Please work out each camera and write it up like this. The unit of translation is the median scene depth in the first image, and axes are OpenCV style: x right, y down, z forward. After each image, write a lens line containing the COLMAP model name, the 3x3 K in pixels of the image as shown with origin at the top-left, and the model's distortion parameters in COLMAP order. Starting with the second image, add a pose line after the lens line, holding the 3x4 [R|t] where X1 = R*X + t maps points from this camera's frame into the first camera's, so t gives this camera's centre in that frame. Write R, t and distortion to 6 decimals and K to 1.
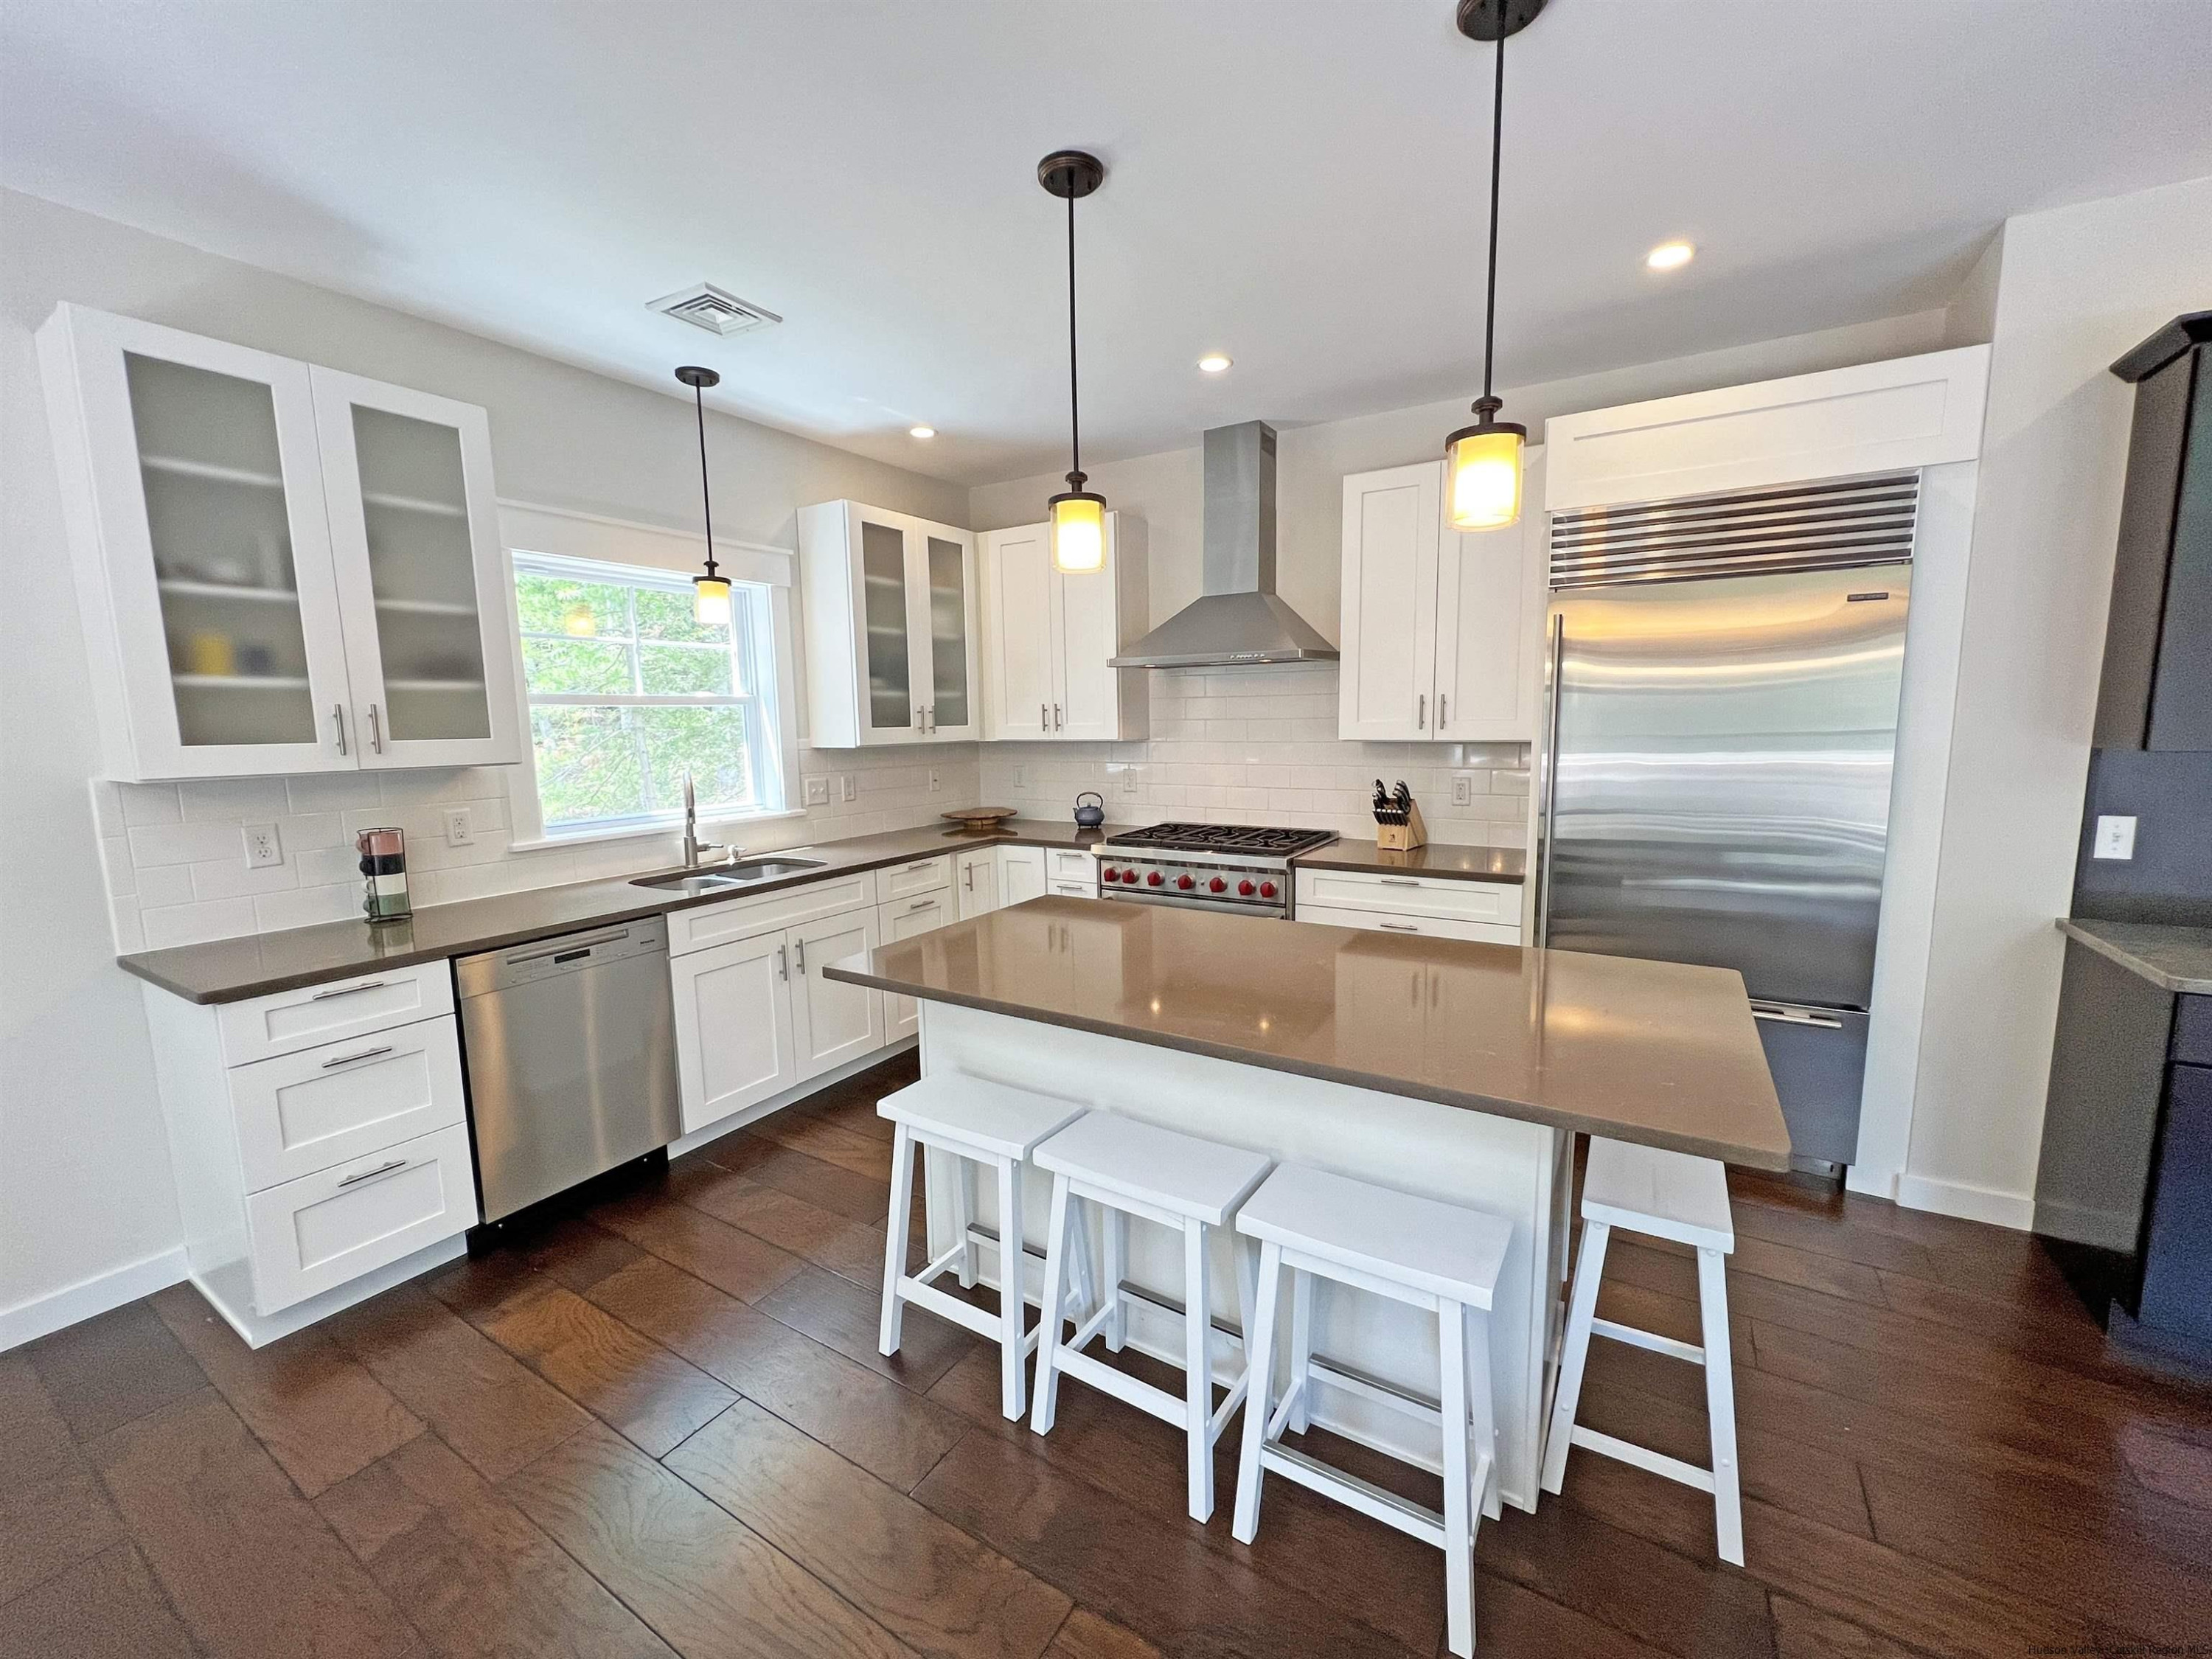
lens RADIAL K [[889.9, 0, 1109.1], [0, 889.9, 835.4], [0, 0, 1]] dist [0.003041, -0.000377]
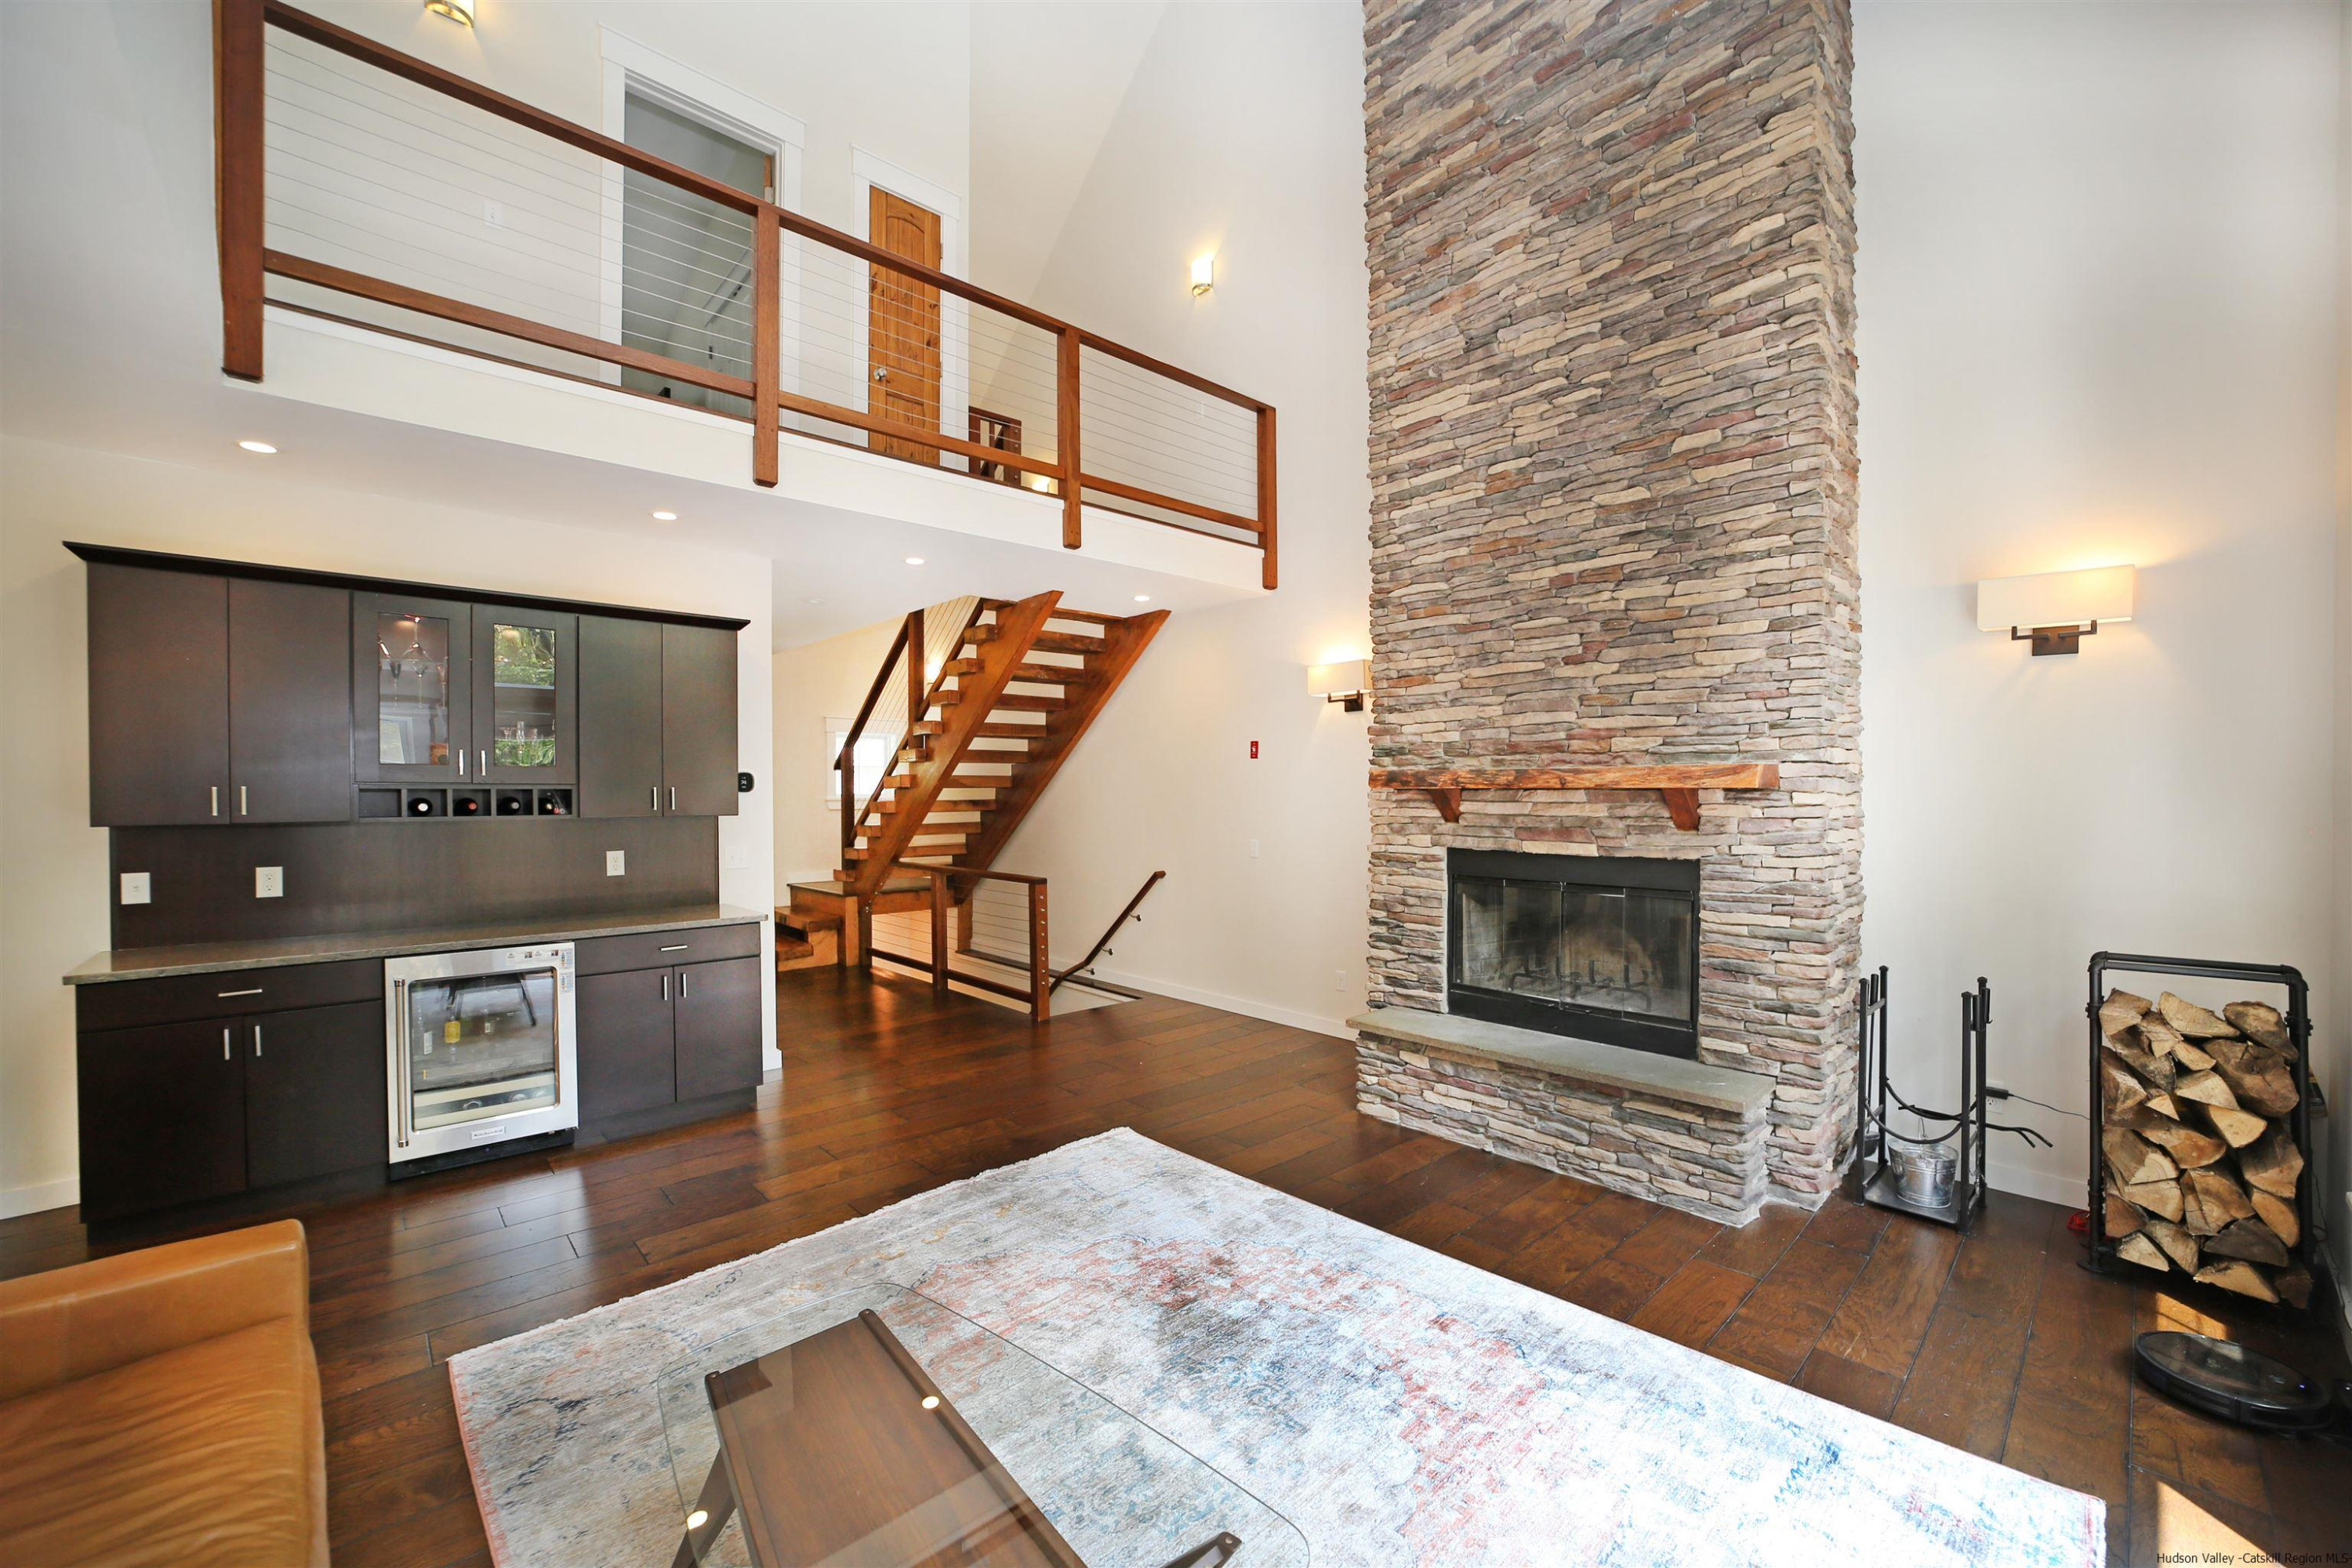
lens RADIAL K [[933.8, 0, 1196.7], [0, 933.8, 796.9], [0, 0, 1]] dist [-0.028166, 0.004618]
pose [[0.258314, 0.008210, 0.966026, 0.126600], [0.126570, 0.991057, -0.042267, 0.094021], [-0.957734, 0.133188, 0.254964, -0.704513]]
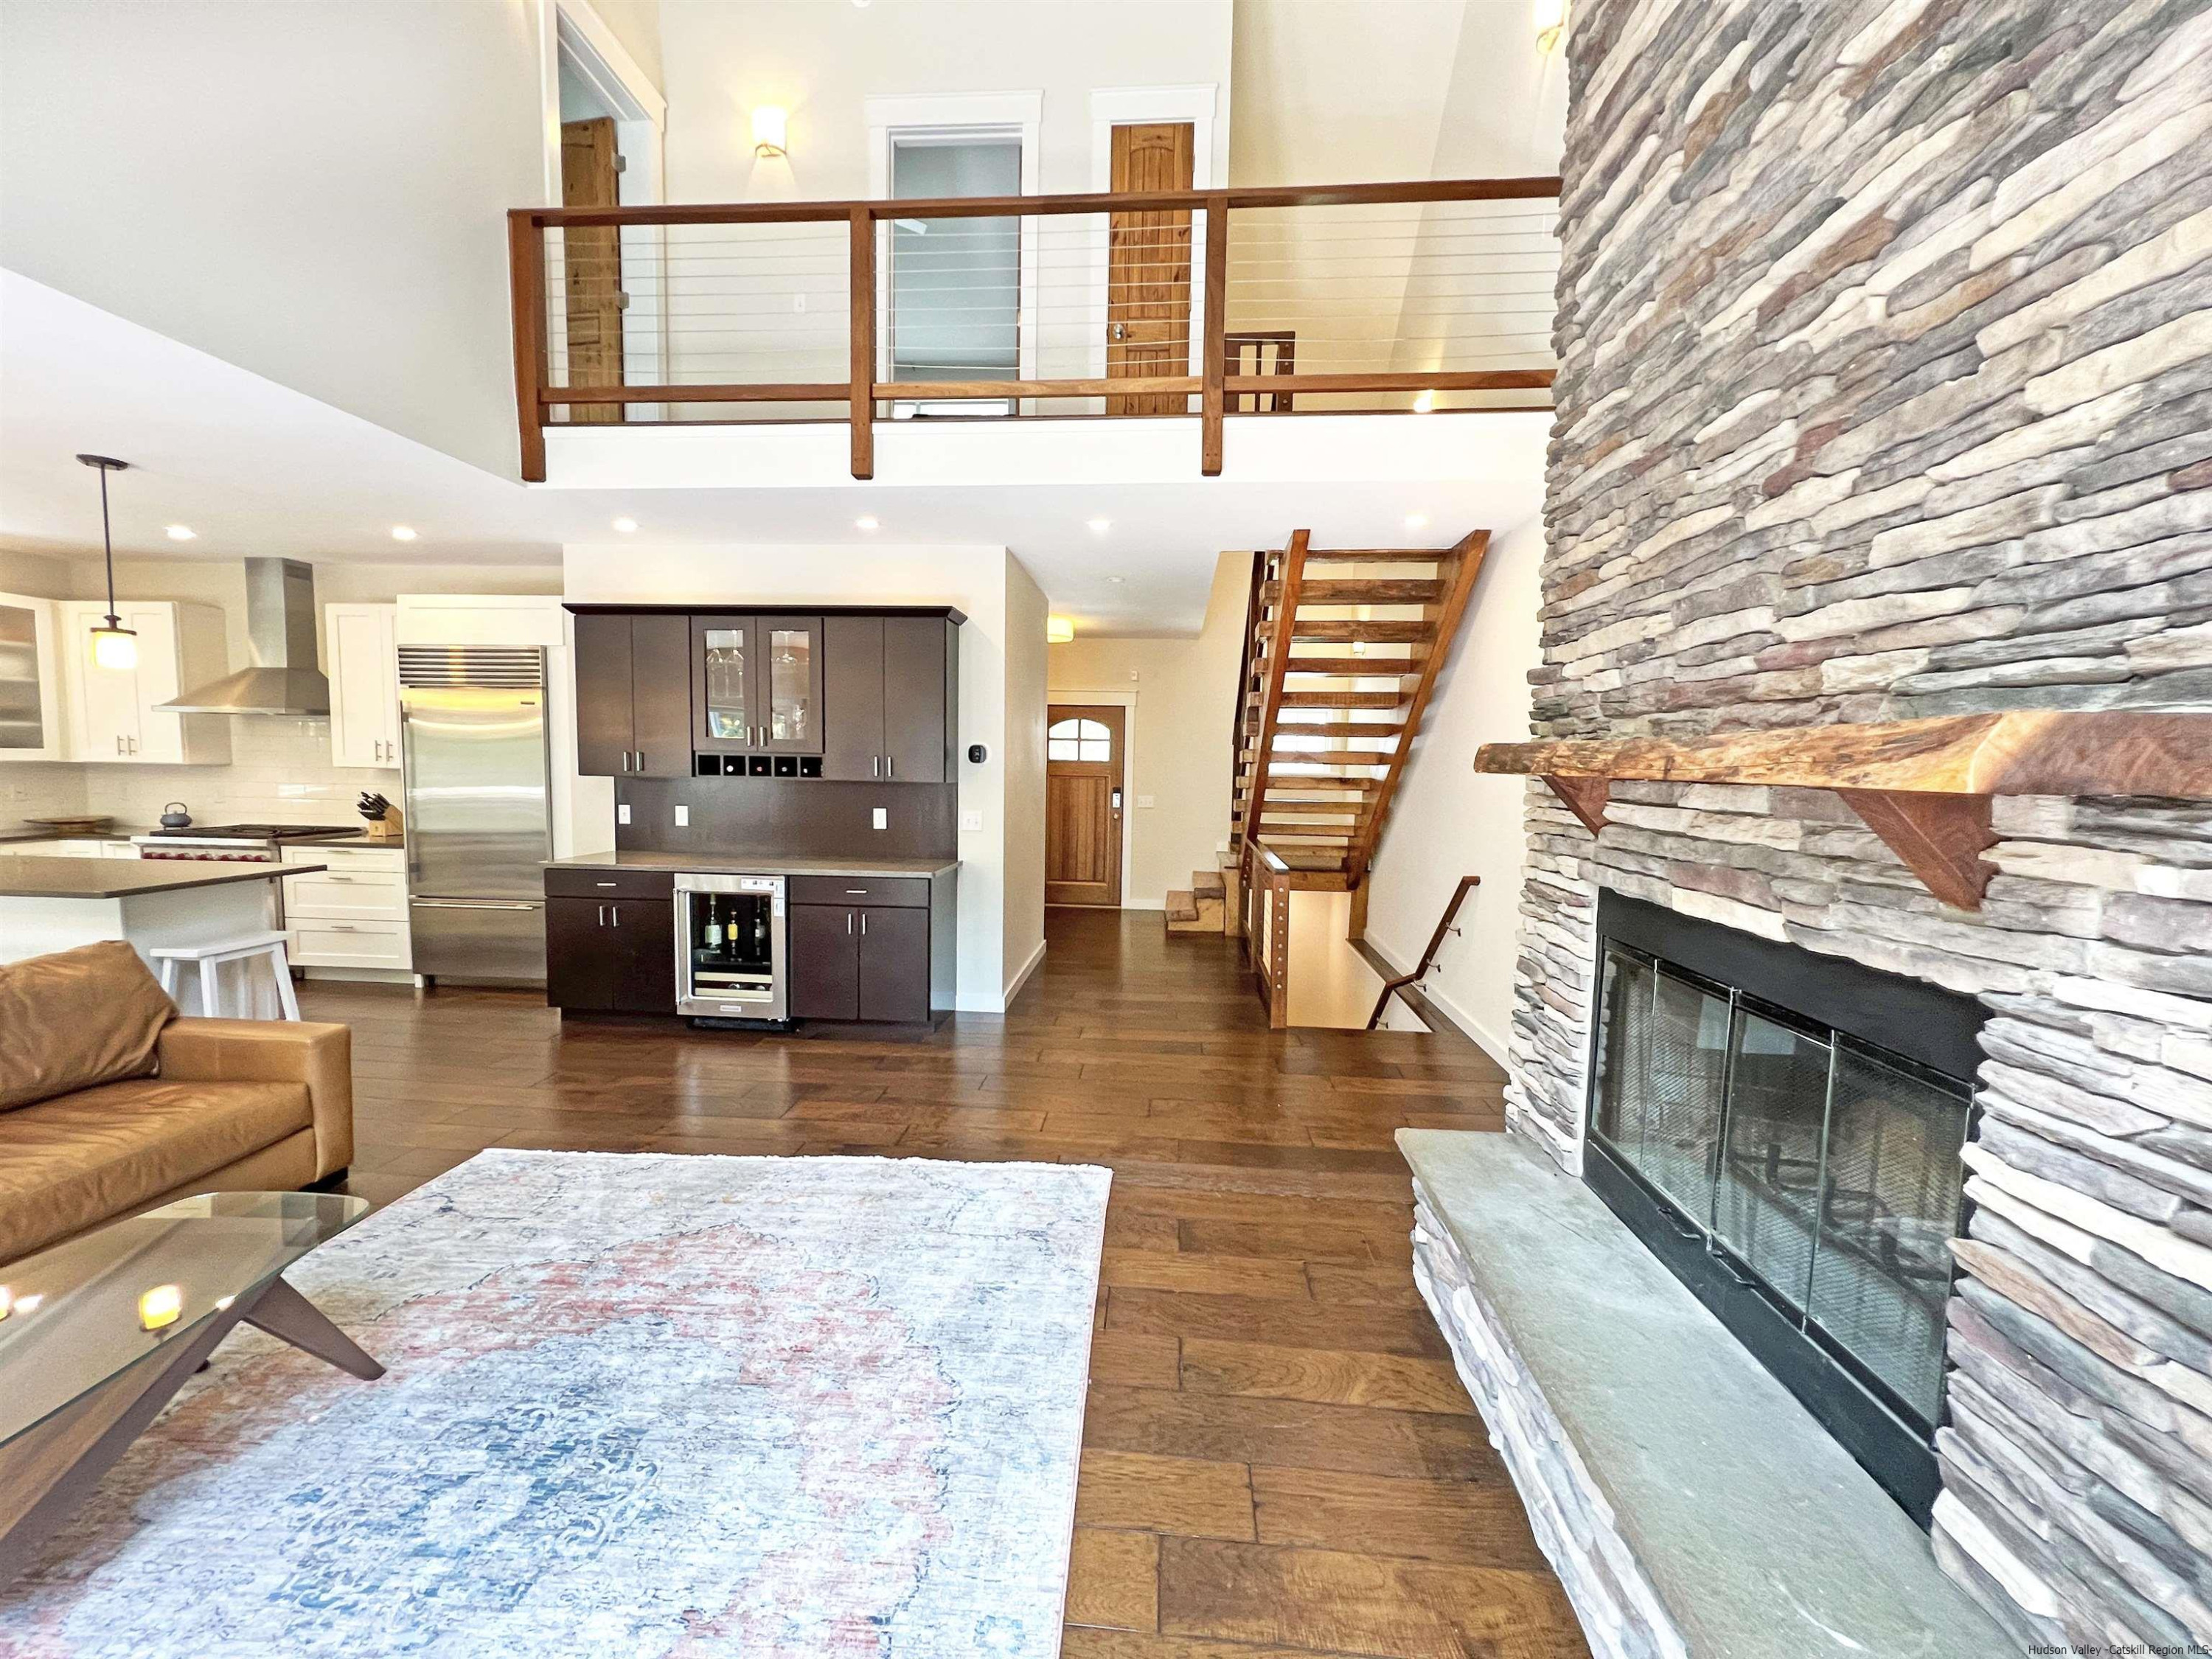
lens RADIAL K [[889.9, 0, 1106.8], [0, 889.9, 829.5], [0, 0, 1]] dist [0.003041, -0.000377]
pose [[0.889370, -0.002519, 0.457182, 0.844109], [0.028051, 0.998401, -0.049068, 0.135022], [-0.456328, 0.056464, 0.888018, -1.143826]]
